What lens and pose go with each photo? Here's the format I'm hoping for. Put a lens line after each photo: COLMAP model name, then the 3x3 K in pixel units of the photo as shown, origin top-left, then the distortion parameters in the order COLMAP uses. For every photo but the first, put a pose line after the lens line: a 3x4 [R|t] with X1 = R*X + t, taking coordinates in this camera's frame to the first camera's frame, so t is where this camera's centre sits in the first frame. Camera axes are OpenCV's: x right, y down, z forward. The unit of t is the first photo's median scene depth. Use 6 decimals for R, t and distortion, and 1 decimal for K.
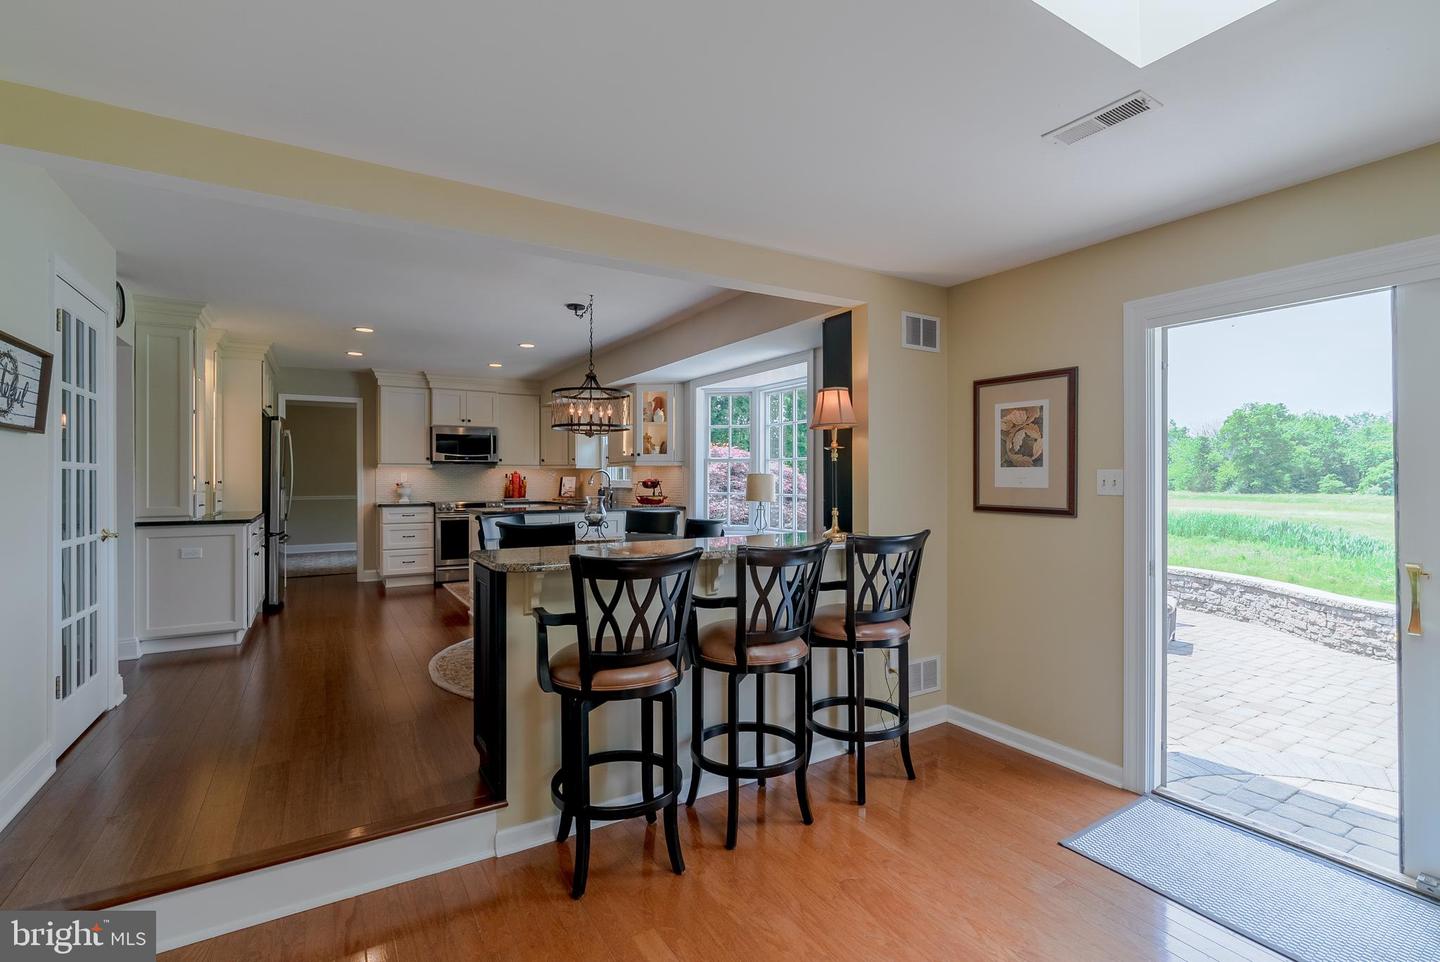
lens RADIAL K [[651.7, 0, 720.6], [0, 651.7, 478.7], [0, 0, 1]] dist [-0.011907, 0.004166]
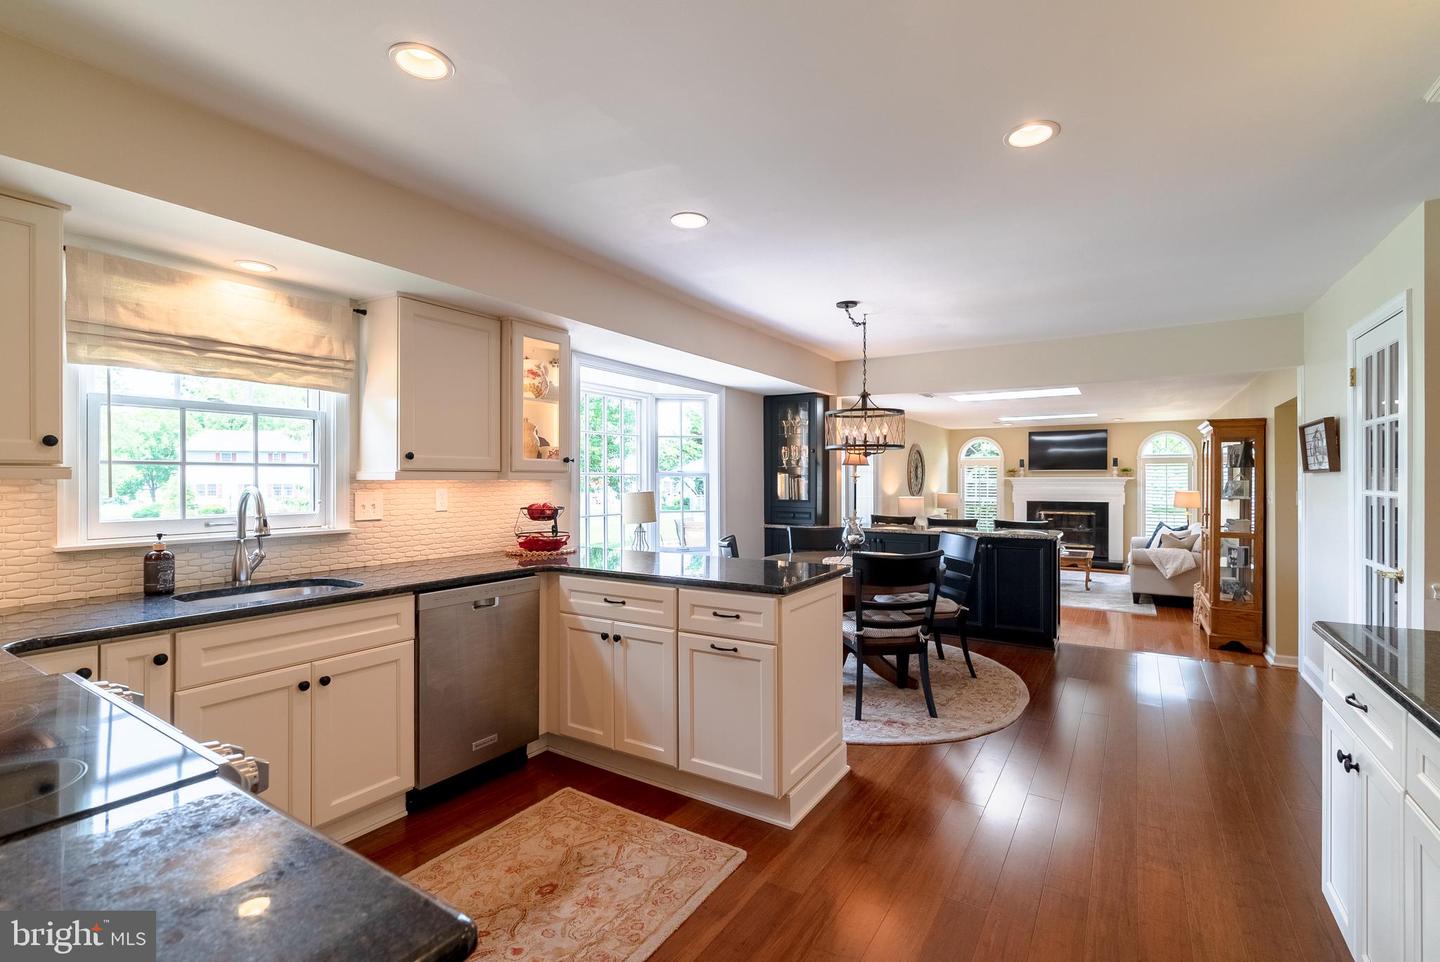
lens RADIAL K [[651.7, 0, 721.5], [0, 651.7, 478.3], [0, 0, 1]] dist [-0.011907, 0.004166]
pose [[-0.437290, 0.002514, 0.899317, -0.590431], [0.000477, 0.999997, -0.002563, -0.017159], [-0.899320, -0.000692, -0.437290, 0.966977]]
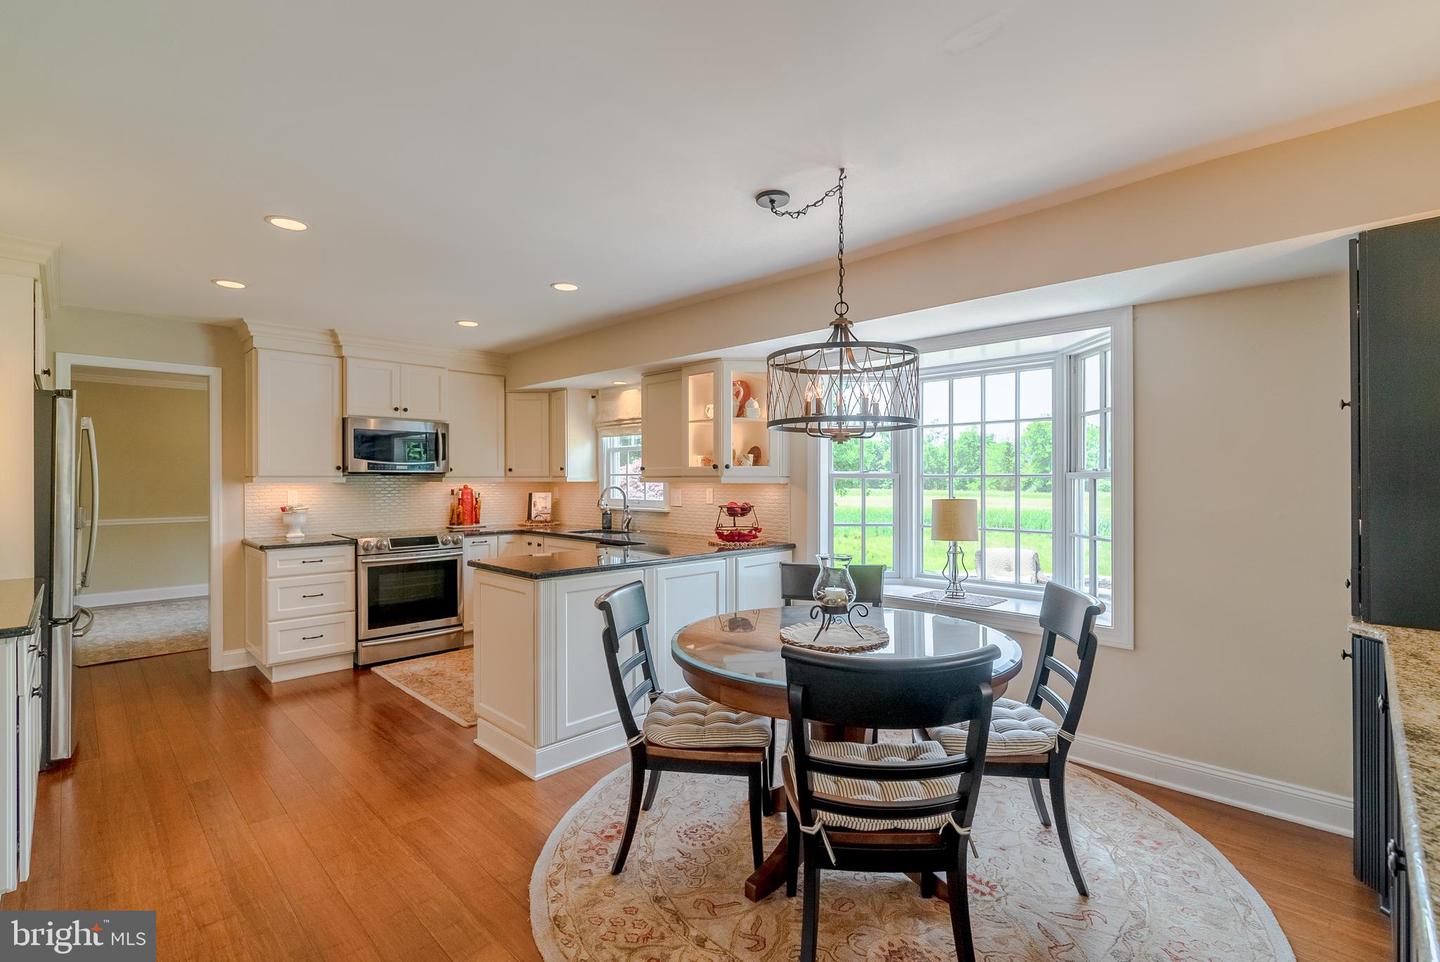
lens RADIAL K [[651.7, 0, 723.5], [0, 651.7, 478.0], [0, 0, 1]] dist [-0.011907, 0.004166]
pose [[0.971437, 0.000208, 0.237297, -0.244307], [0.000027, 1.000000, -0.000987, -0.021108], [-0.237297, 0.000965, 0.971437, 0.307390]]
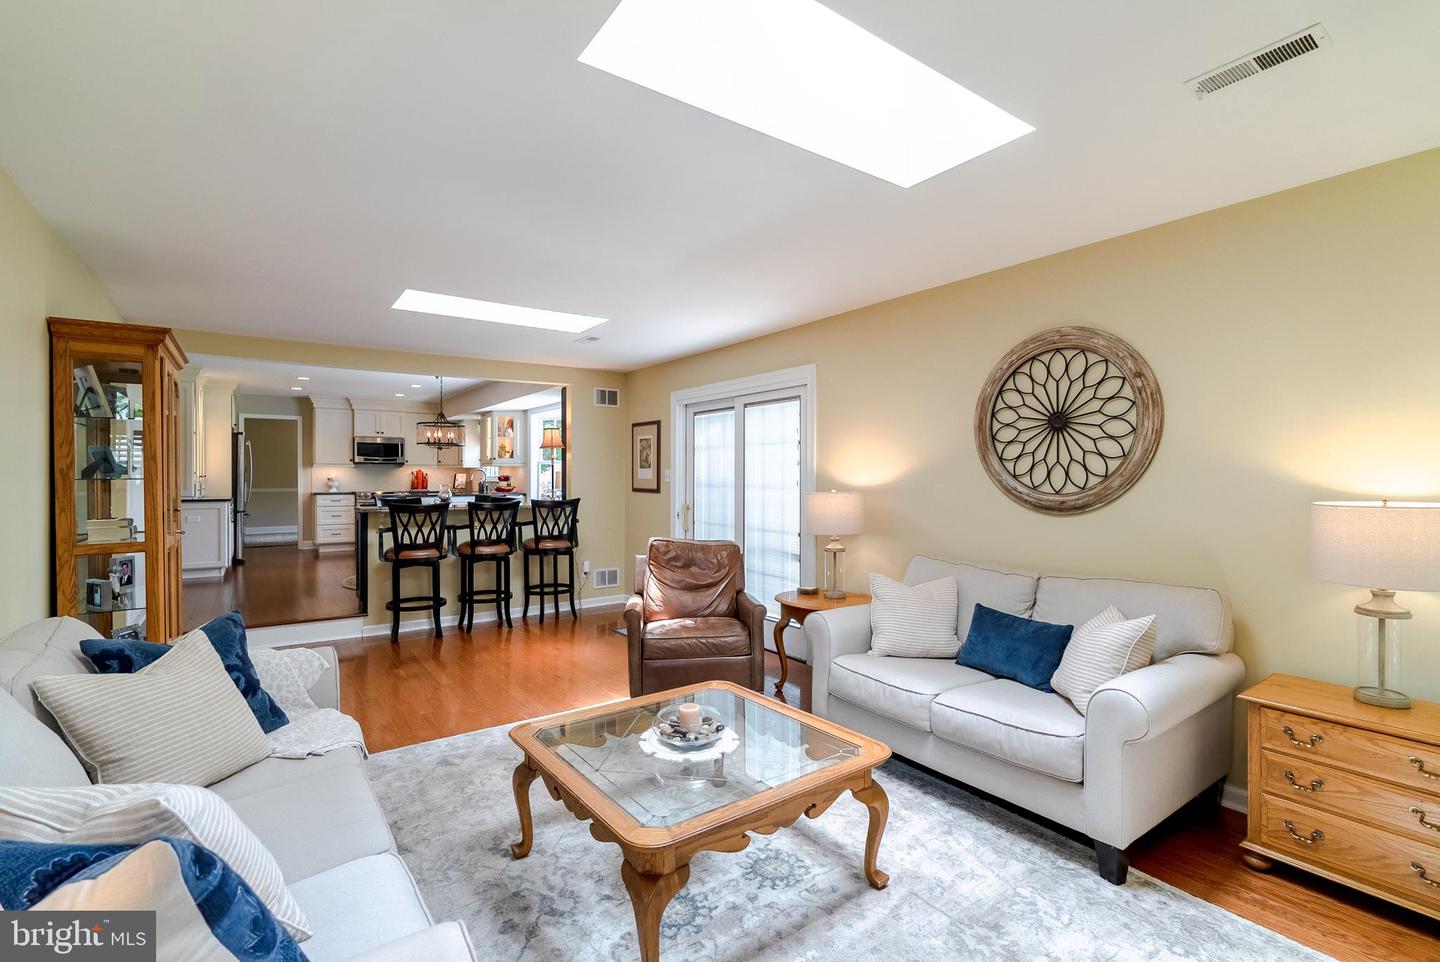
lens RADIAL K [[651.7, 0, 721.2], [0, 651.7, 479.6], [0, 0, 1]] dist [-0.011907, 0.004166]
pose [[0.997527, 0.001569, 0.070264, 0.246244], [-0.001844, 0.999991, 0.003846, 0.003527], [-0.070257, -0.003966, 0.997521, -0.448812]]
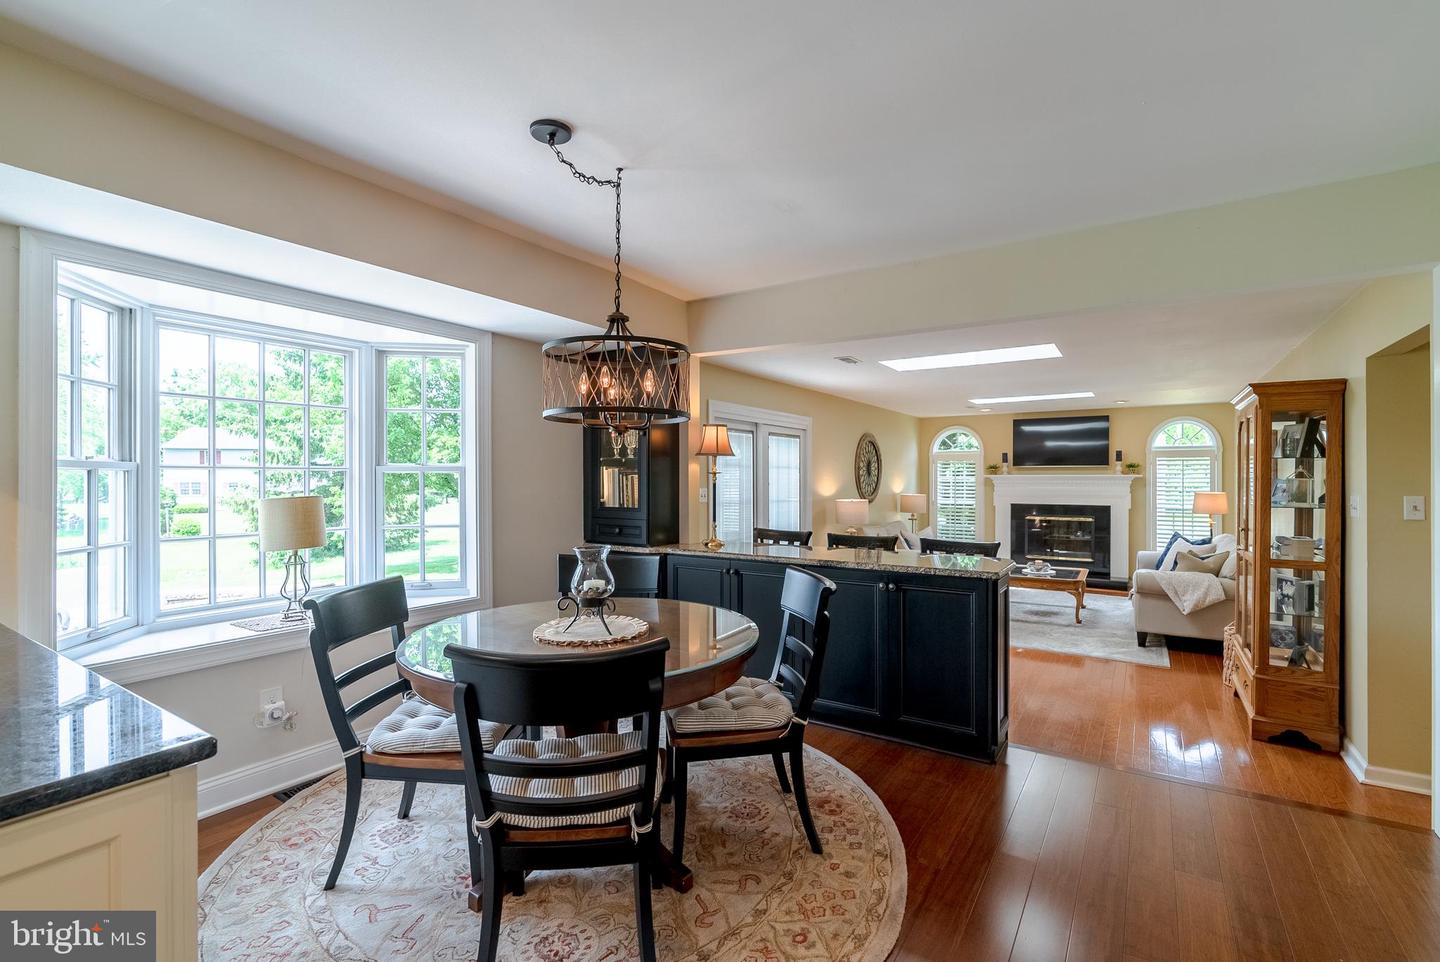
lens RADIAL K [[651.7, 0, 722.8], [0, 651.7, 477.1], [0, 0, 1]] dist [-0.011907, 0.004166]
pose [[-0.424531, 0.001974, 0.905411, -0.425392], [0.000326, 0.999998, -0.002027, -0.016353], [-0.905413, -0.000565, -0.424531, 0.681763]]
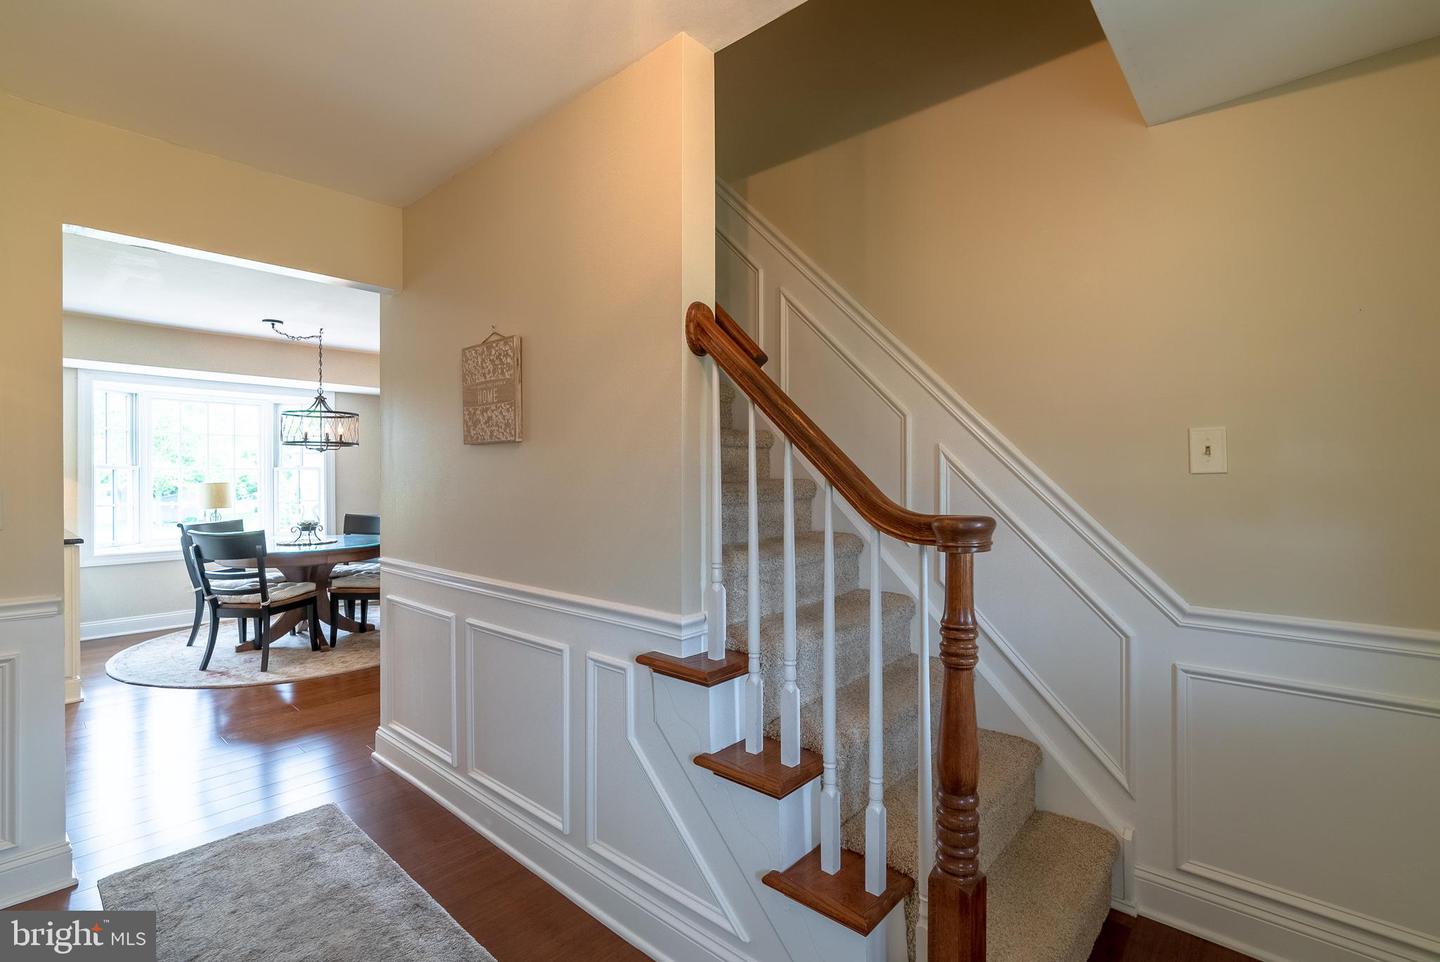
lens RADIAL K [[651.7, 0, 725.3], [0, 651.7, 482.7], [0, 0, 1]] dist [-0.011907, 0.004166]
pose [[-0.295772, -0.004242, 0.955249, -0.891020], [-0.000879, 0.999991, 0.004169, -0.009334], [-0.955258, 0.000394, -0.295774, 0.390893]]
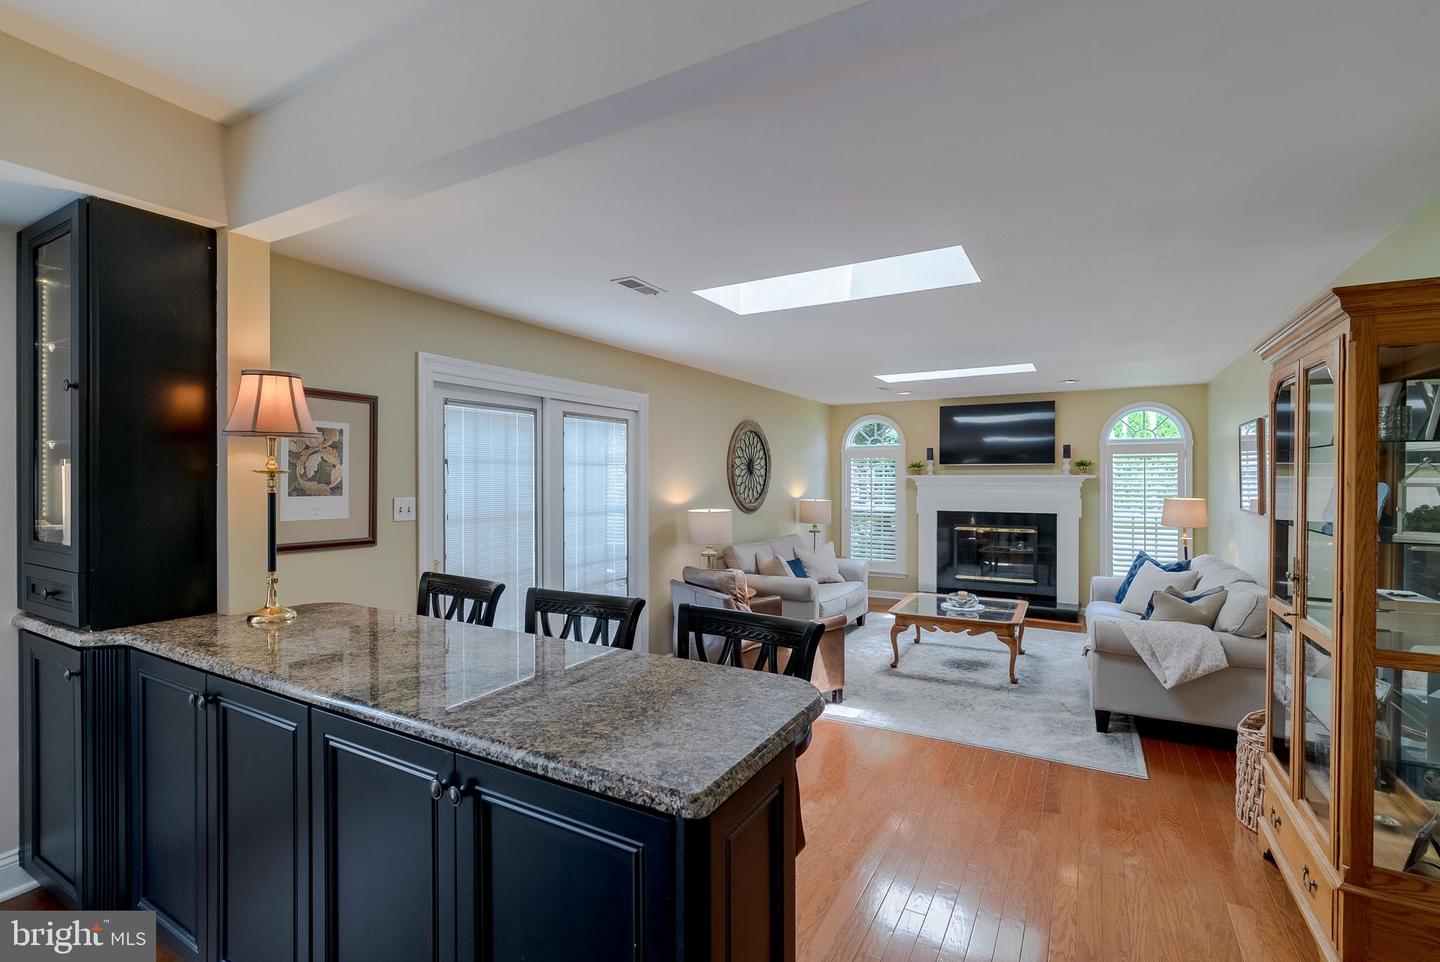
lens RADIAL K [[651.7, 0, 723.4], [0, 651.7, 477.2], [0, 0, 1]] dist [-0.011907, 0.004166]
pose [[-0.482430, 0.002219, 0.875932, -0.246642], [0.000783, 0.999997, -0.002103, -0.018087], [-0.875934, -0.000329, -0.482430, 0.417859]]
